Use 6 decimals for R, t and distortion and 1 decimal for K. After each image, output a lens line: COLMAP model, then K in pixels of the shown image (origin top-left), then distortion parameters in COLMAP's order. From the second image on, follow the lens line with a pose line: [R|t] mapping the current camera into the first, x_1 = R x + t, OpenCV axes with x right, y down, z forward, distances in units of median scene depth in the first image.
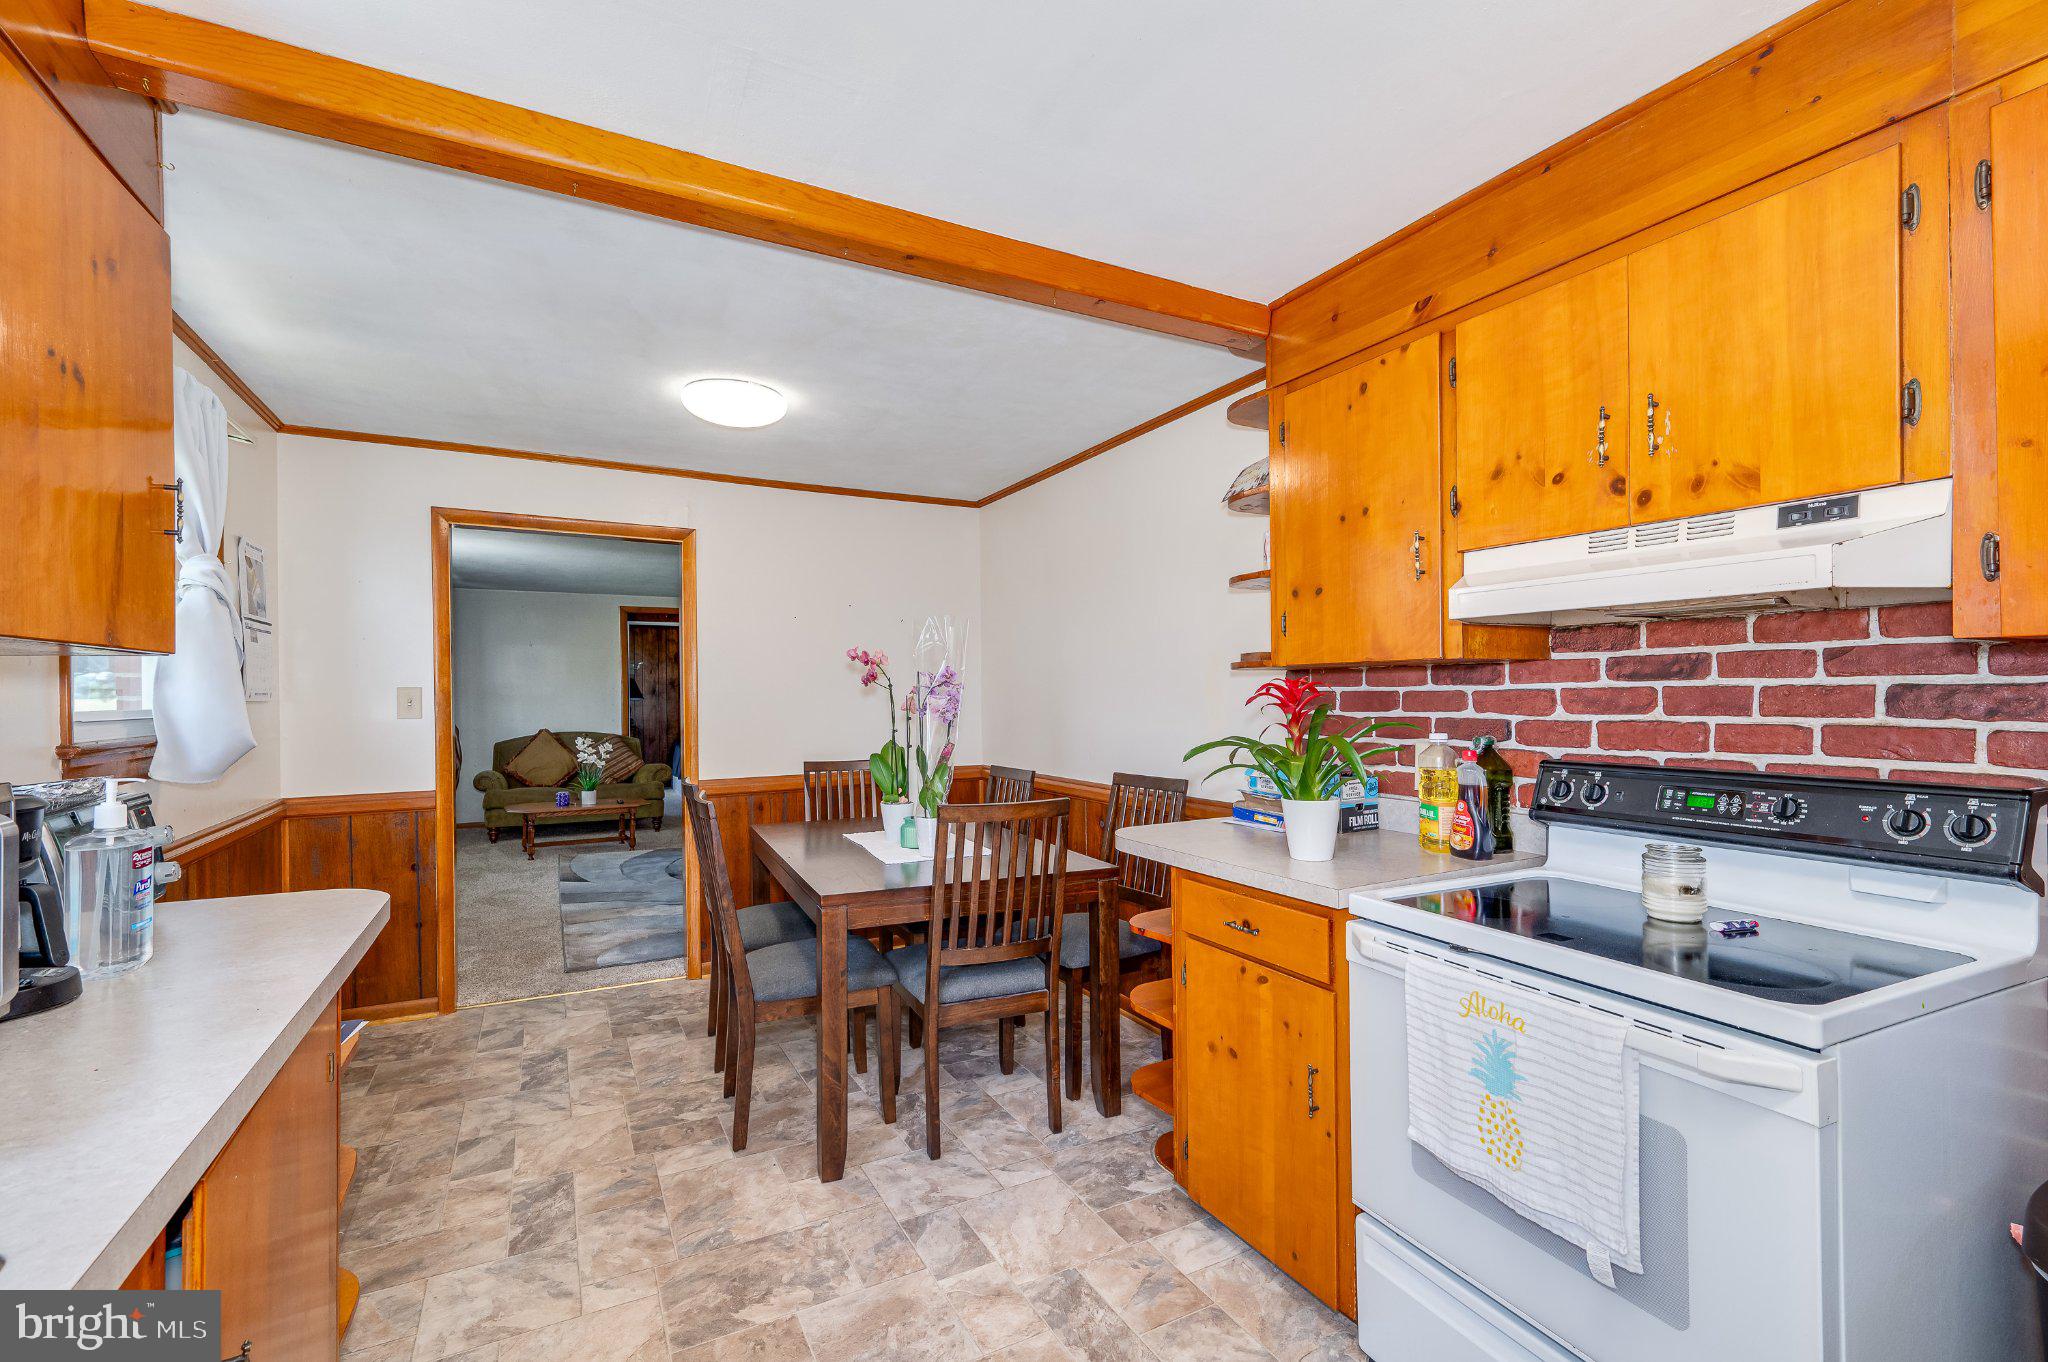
lens RADIAL K [[909.1, 0, 1029.6], [0, 909.1, 687.2], [0, 0, 1]] dist [0.002009, 0.001000]
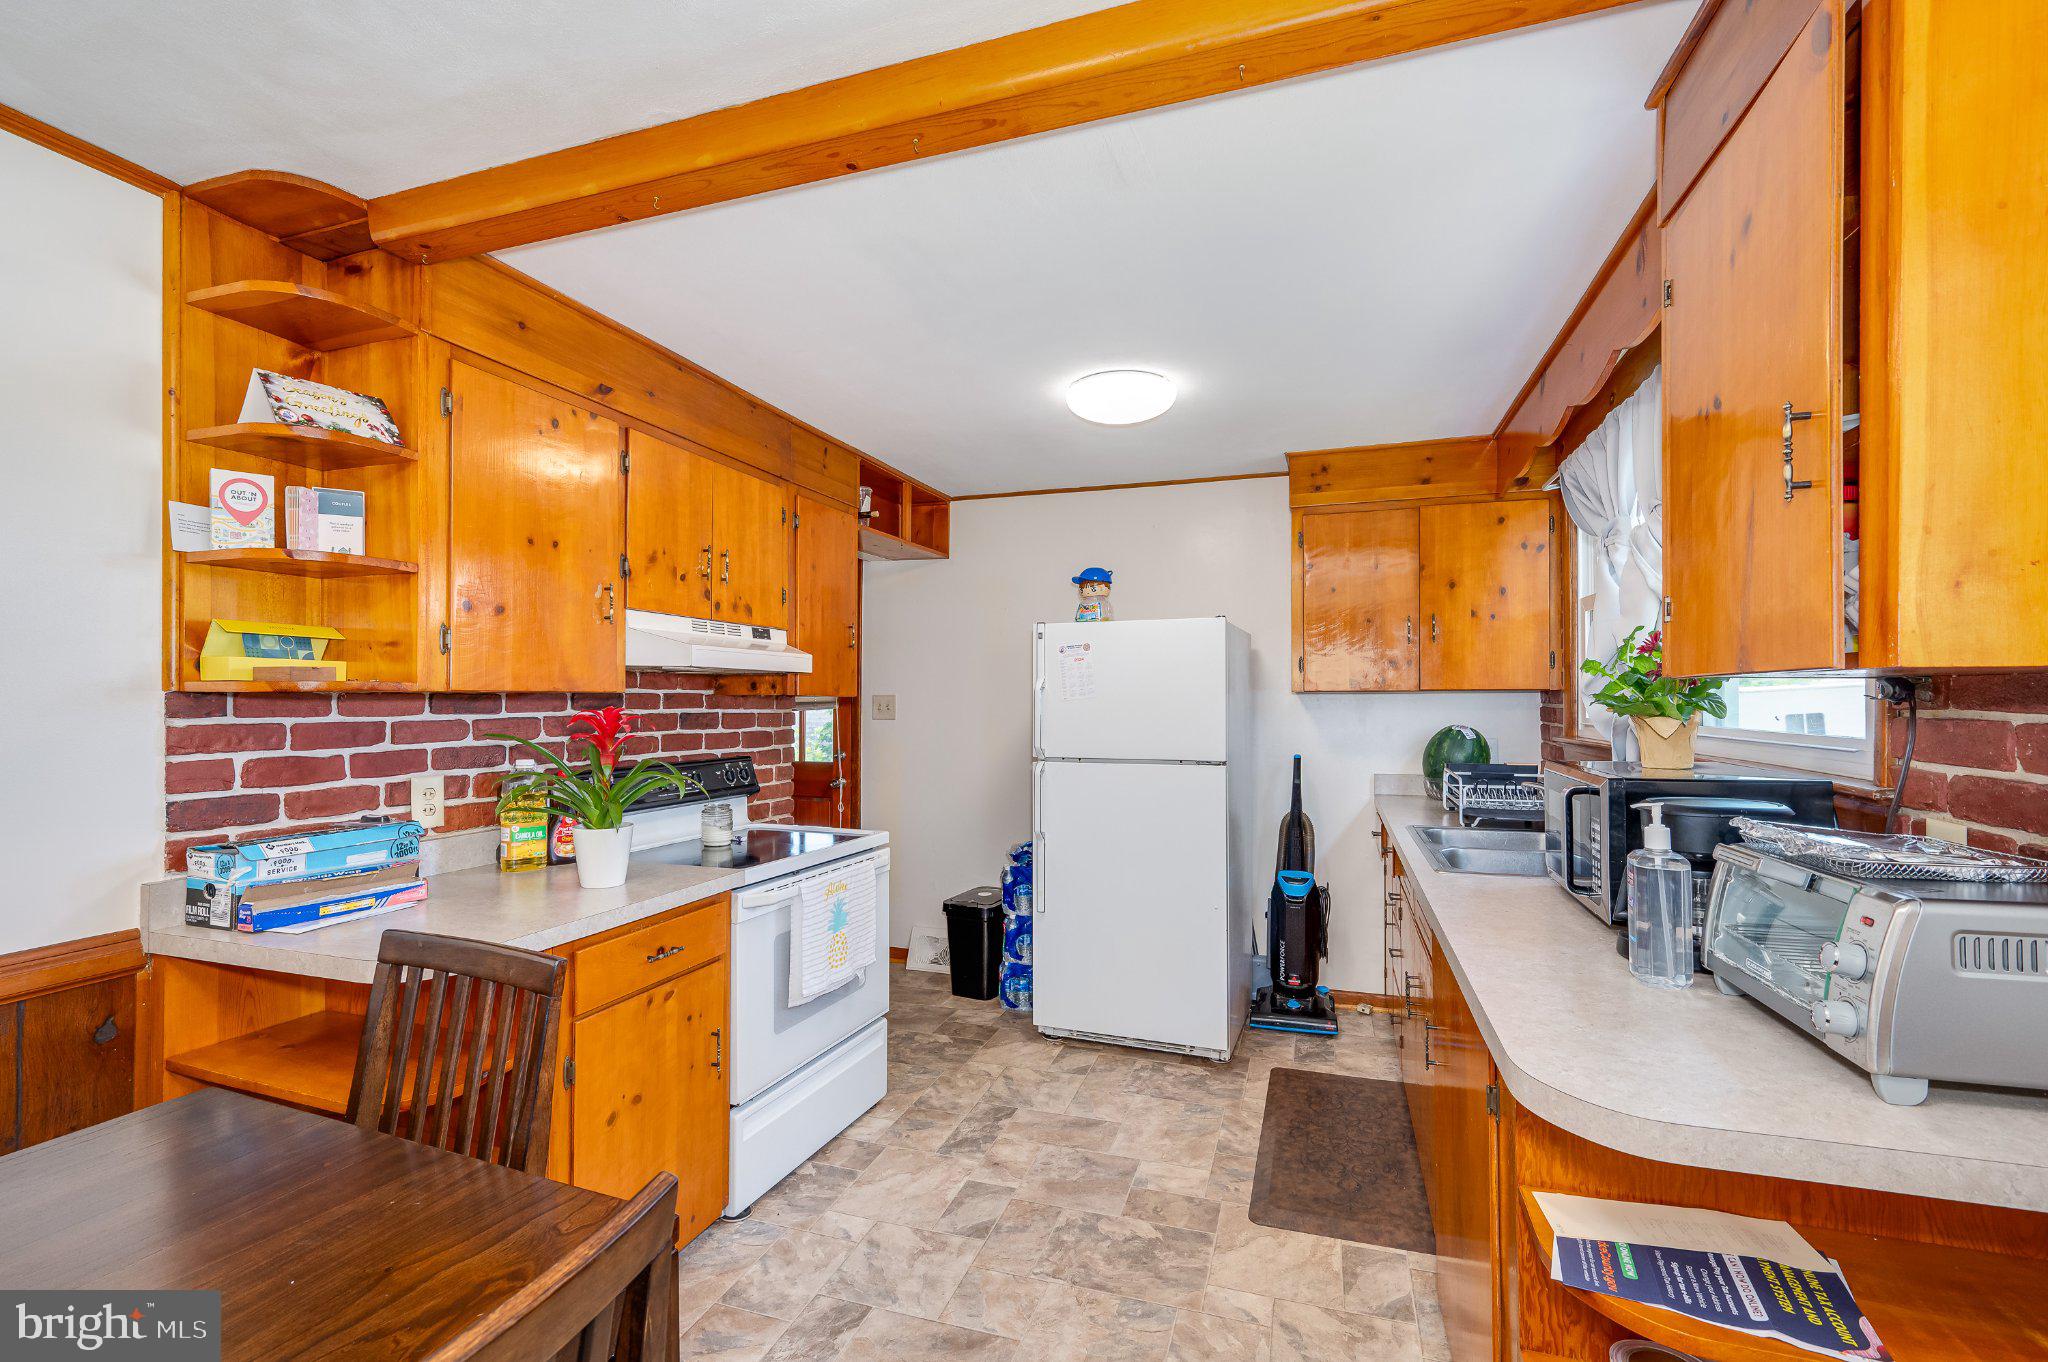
lens RADIAL K [[909.1, 0, 1018.5], [0, 909.1, 691.4], [0, 0, 1]] dist [0.002009, 0.001000]
pose [[-0.688566, 0.015019, 0.725018, -0.753715], [0.001780, 0.999817, -0.019021, -0.008092], [-0.725172, -0.011807, -0.688467, 1.371475]]
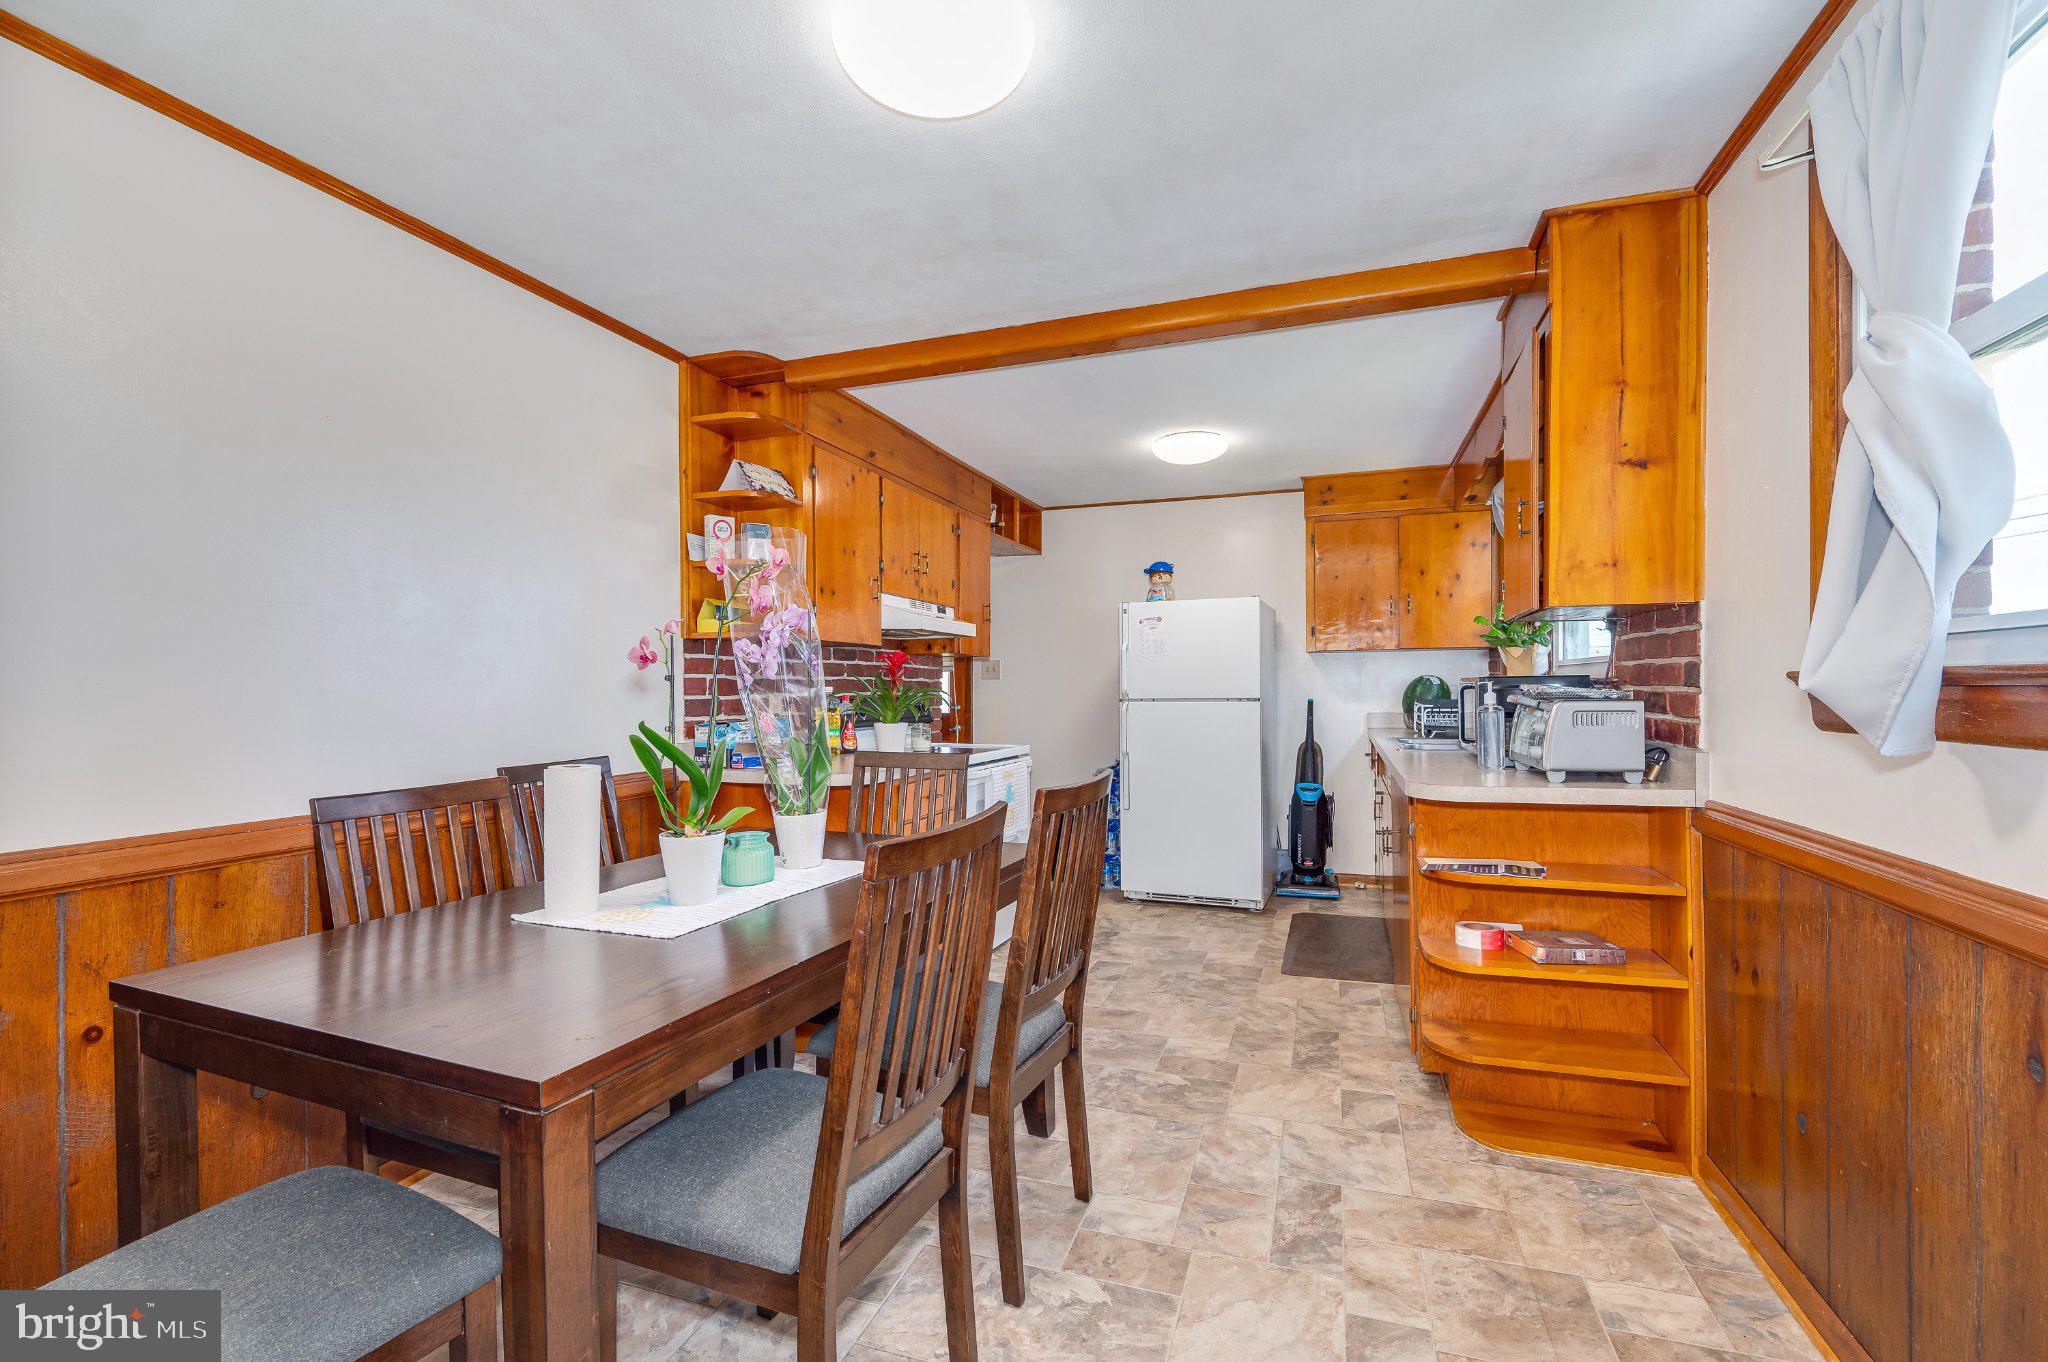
lens RADIAL K [[909.1, 0, 1020.6], [0, 909.1, 693.5], [0, 0, 1]] dist [0.002009, 0.001000]
pose [[-0.681847, 0.008385, 0.731447, -1.090997], [0.007796, 0.999961, -0.004196, 0.076365], [-0.731453, 0.002841, -0.681886, 1.980545]]
